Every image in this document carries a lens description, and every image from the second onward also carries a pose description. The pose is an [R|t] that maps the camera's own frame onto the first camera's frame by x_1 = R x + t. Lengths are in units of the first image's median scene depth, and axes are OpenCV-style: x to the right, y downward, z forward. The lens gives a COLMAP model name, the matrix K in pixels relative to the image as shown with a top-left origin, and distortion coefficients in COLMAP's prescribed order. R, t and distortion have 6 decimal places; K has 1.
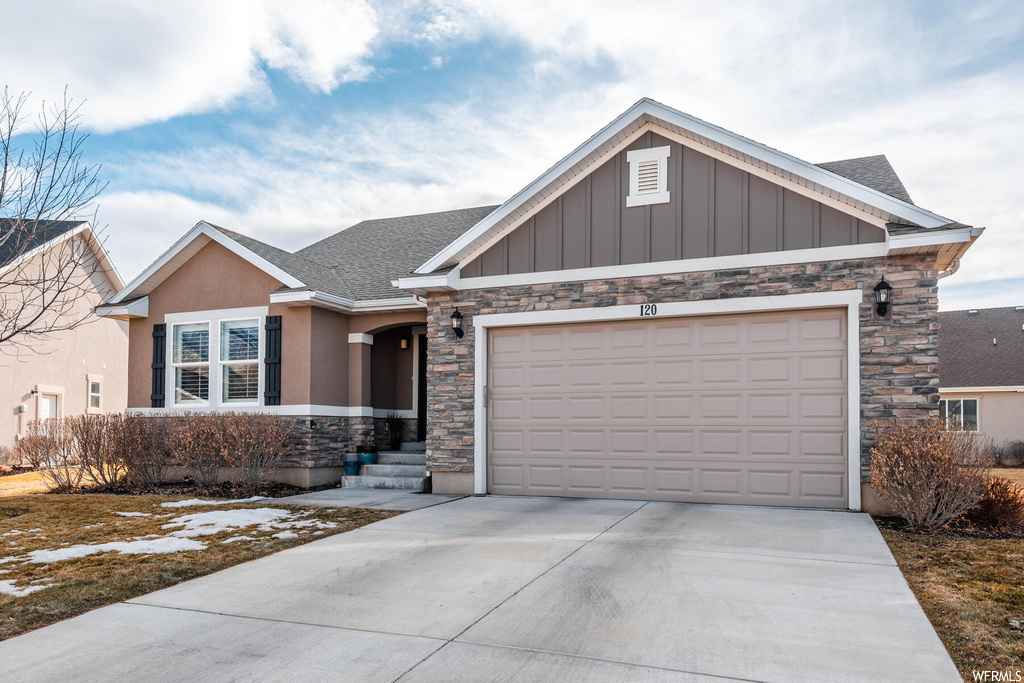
lens RADIAL K [[710.2, 0, 513.1], [0, 710.2, 421.8], [0, 0, 1]] dist [0.003981, -0.000692]
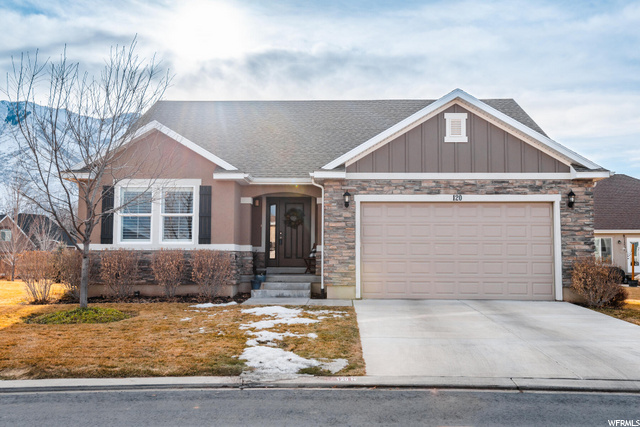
lens RADIAL K [[636.6, 0, 320.0], [0, 636.6, 213.5], [0, 0, 1]] dist [-0.013984, -0.003859]
pose [[0.948838, 0.024468, 0.314814, -0.674164], [-0.007234, 0.998416, -0.055796, -0.017896], [-0.315681, 0.050664, 0.947512, -0.477376]]
